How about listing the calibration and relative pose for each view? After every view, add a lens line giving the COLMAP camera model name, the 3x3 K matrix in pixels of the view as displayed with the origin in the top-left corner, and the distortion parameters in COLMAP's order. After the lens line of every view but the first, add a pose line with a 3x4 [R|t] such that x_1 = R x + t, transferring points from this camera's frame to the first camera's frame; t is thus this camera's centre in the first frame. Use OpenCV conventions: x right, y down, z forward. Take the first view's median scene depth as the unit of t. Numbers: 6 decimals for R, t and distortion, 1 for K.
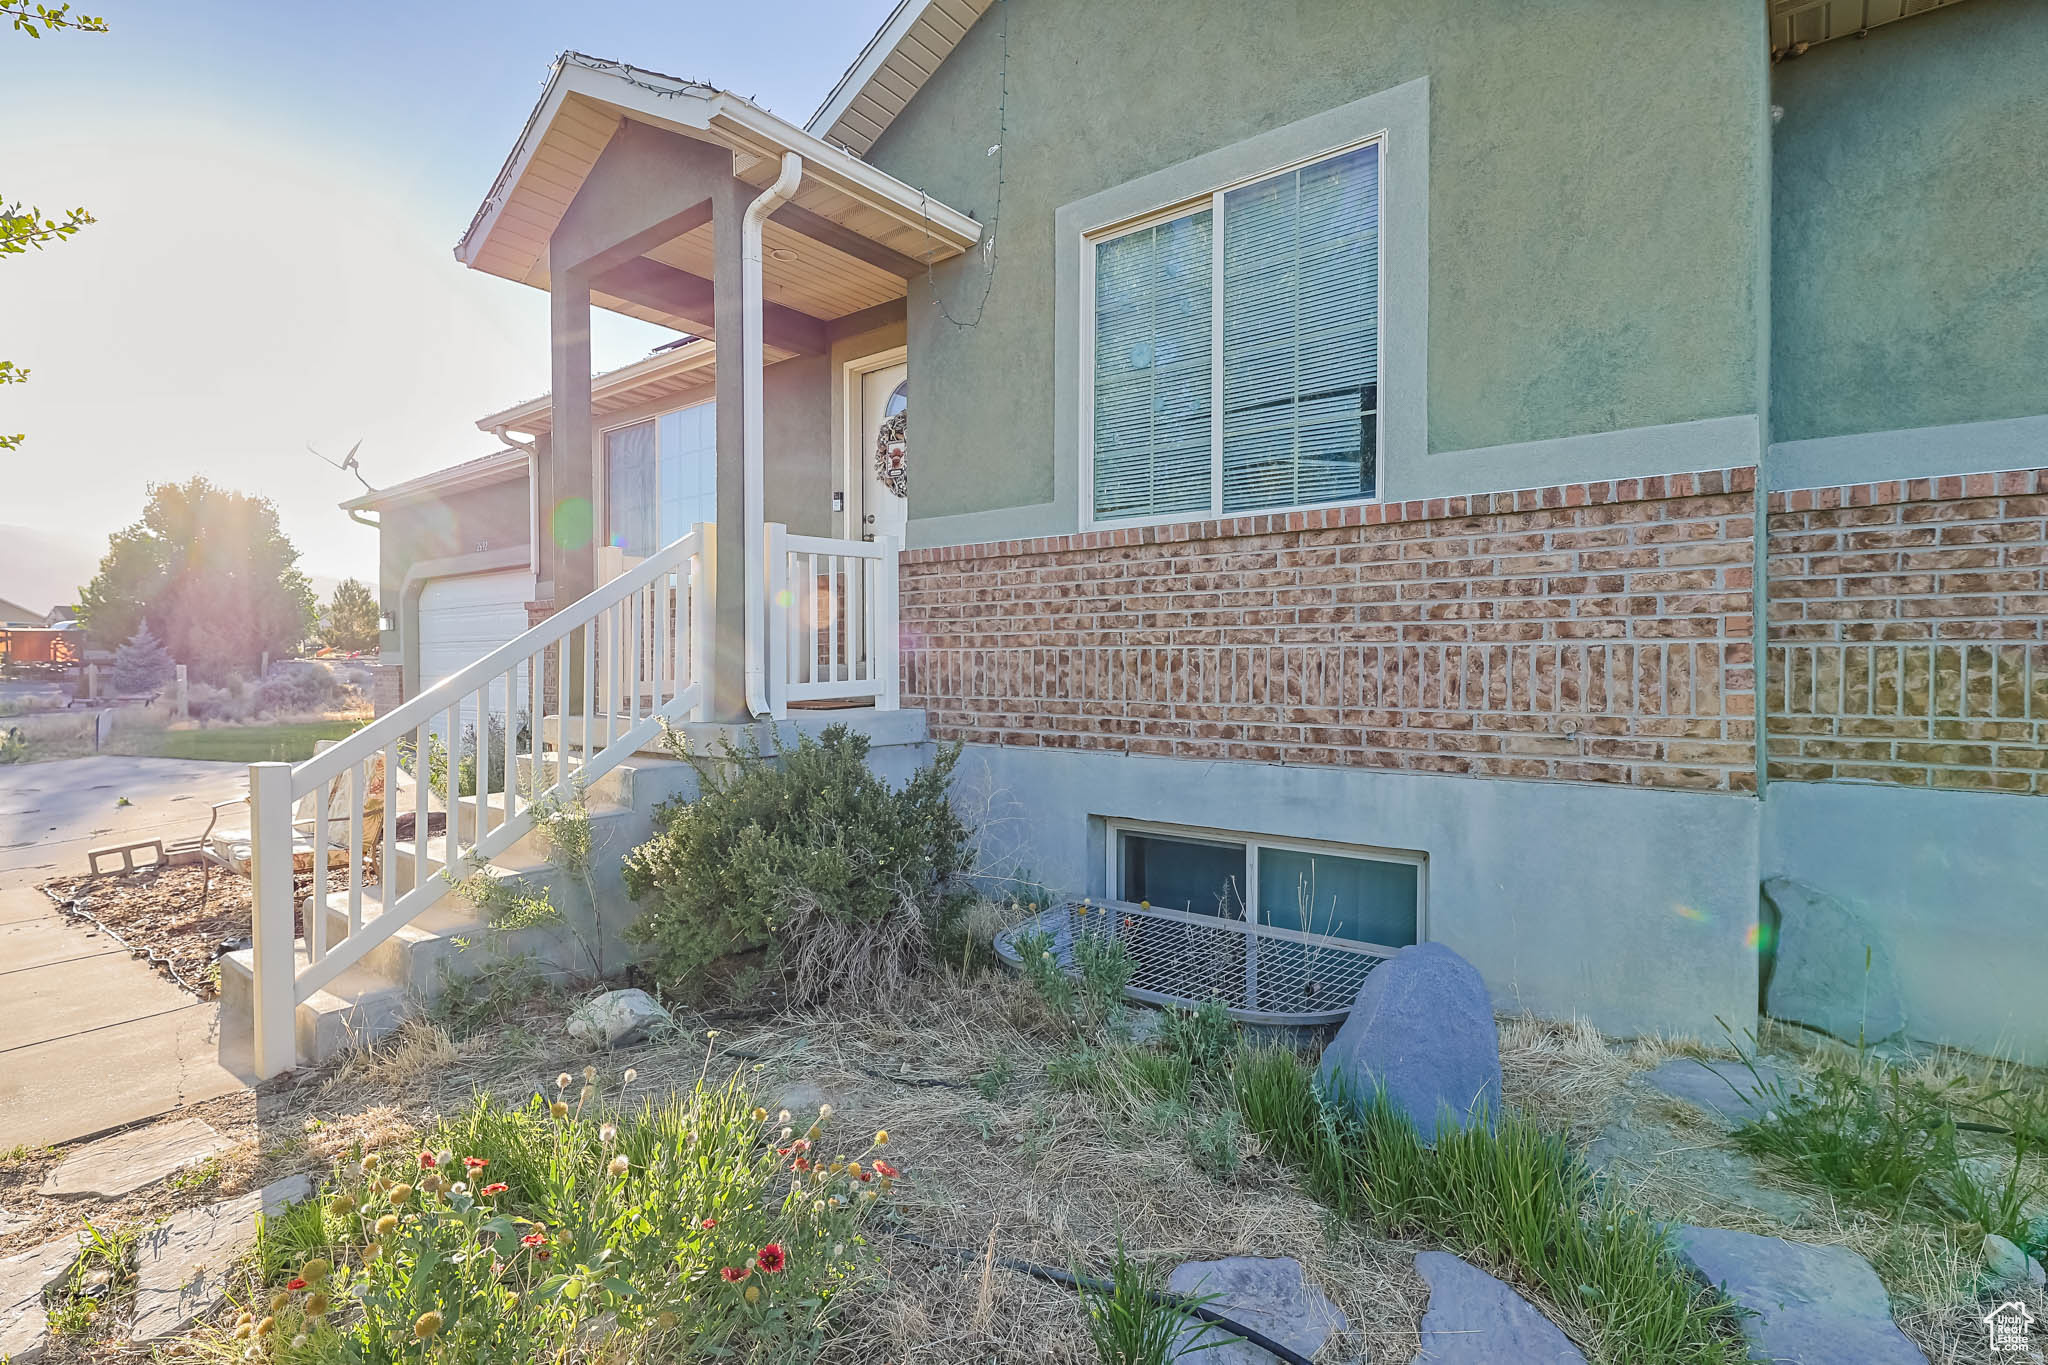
lens RADIAL K [[971.5, 0, 1023.0], [0, 971.5, 676.1], [0, 0, 1]] dist [-0.000835, -0.000010]
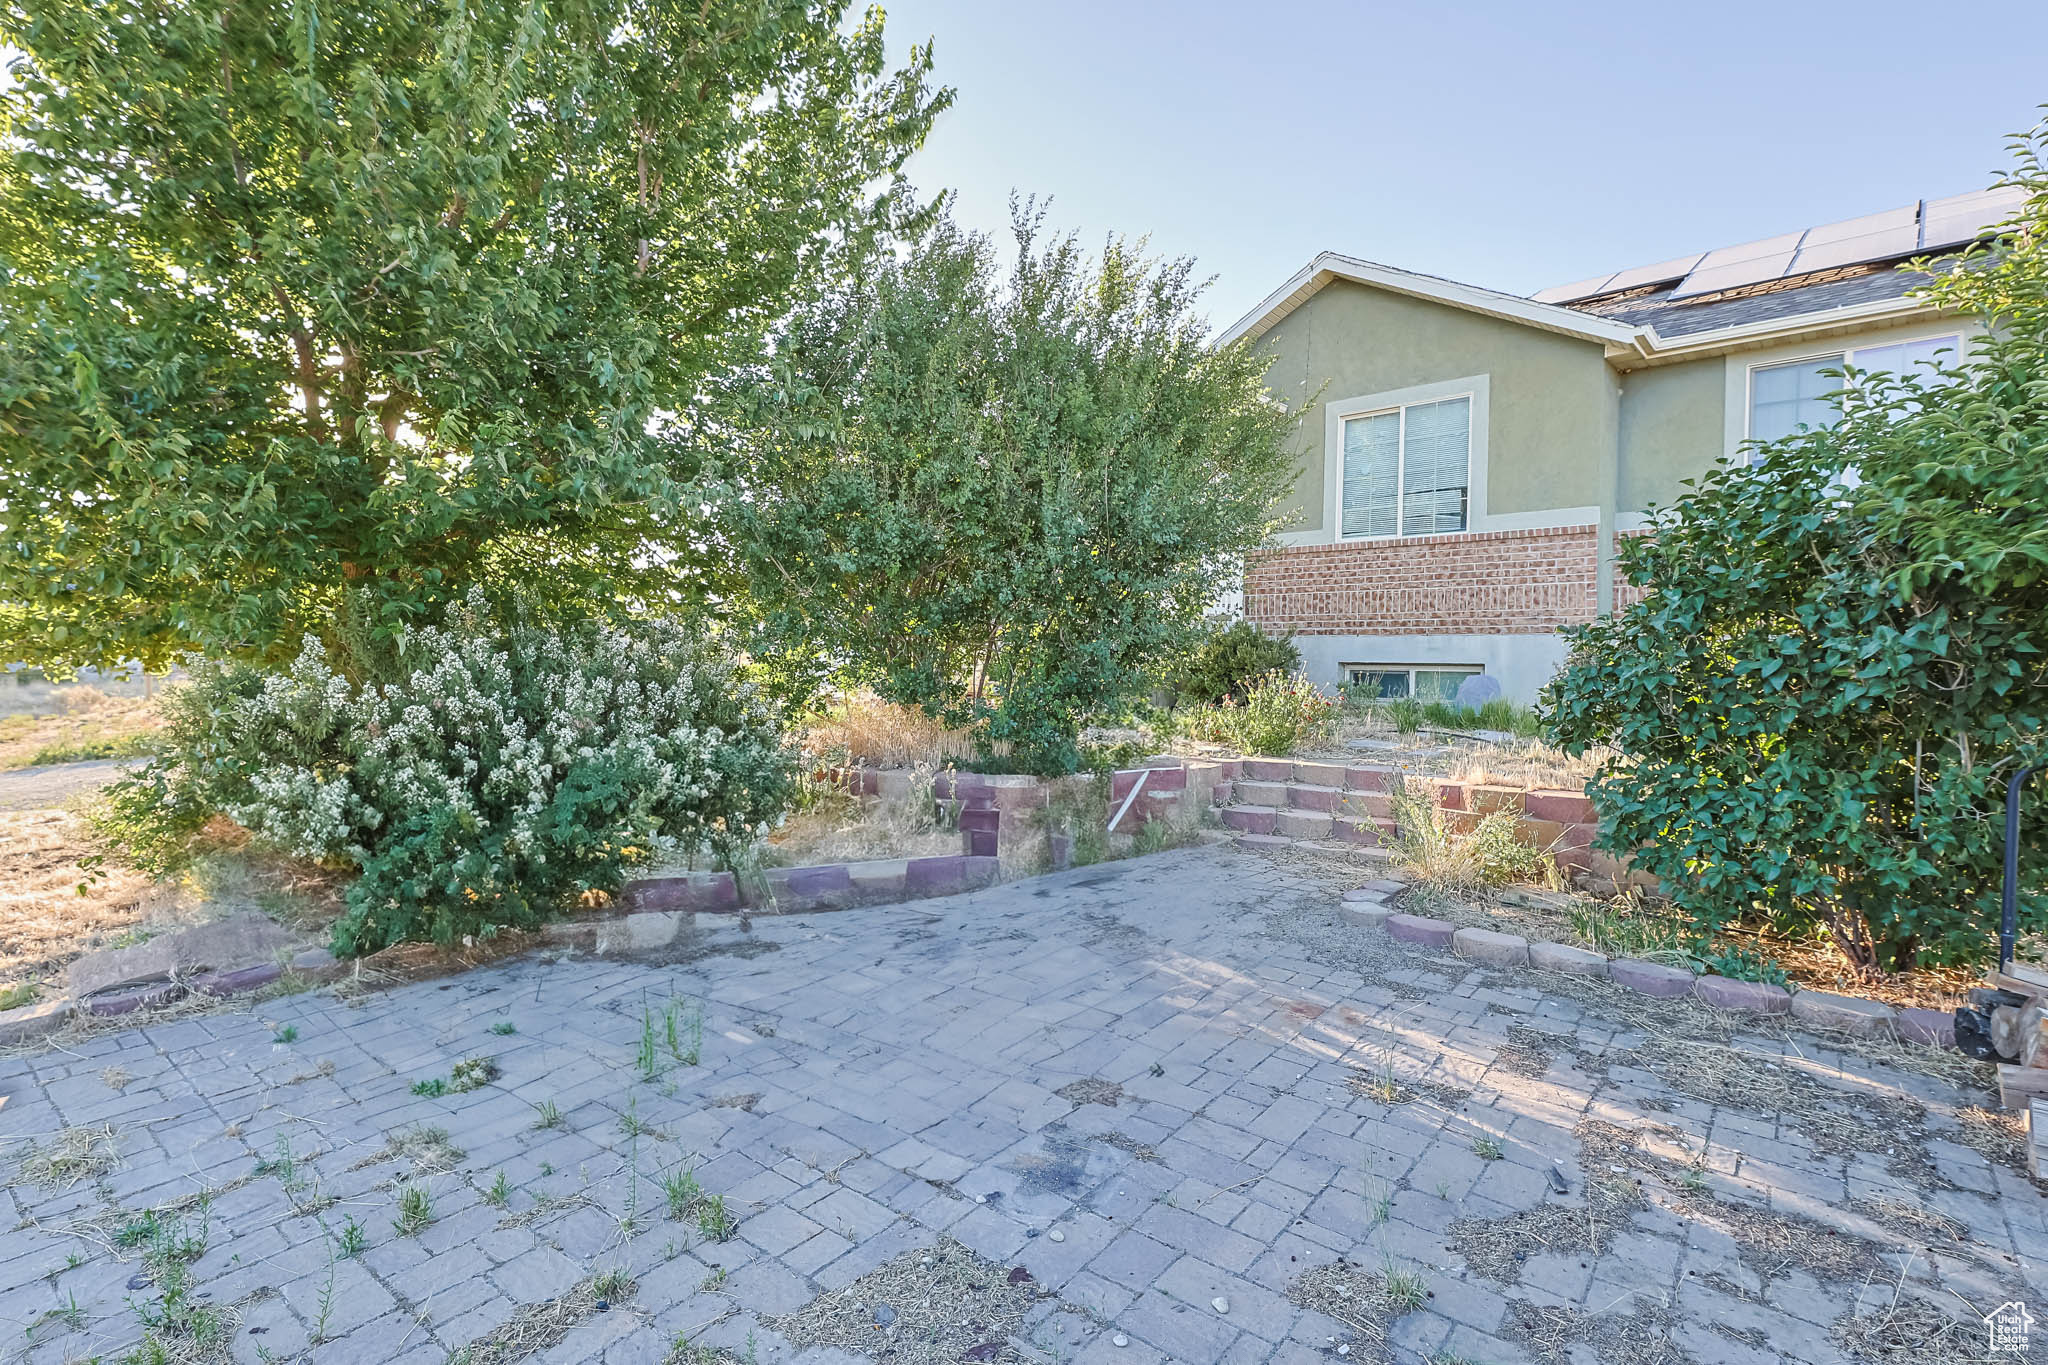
lens RADIAL K [[971.5, 0, 1023.5], [0, 971.5, 678.4], [0, 0, 1]] dist [-0.000835, -0.000010]
pose [[0.997424, 0.015673, -0.069999, -0.623125], [-0.015577, 0.999877, 0.001925, 0.221252], [0.070020, -0.000830, 0.997545, -1.655027]]
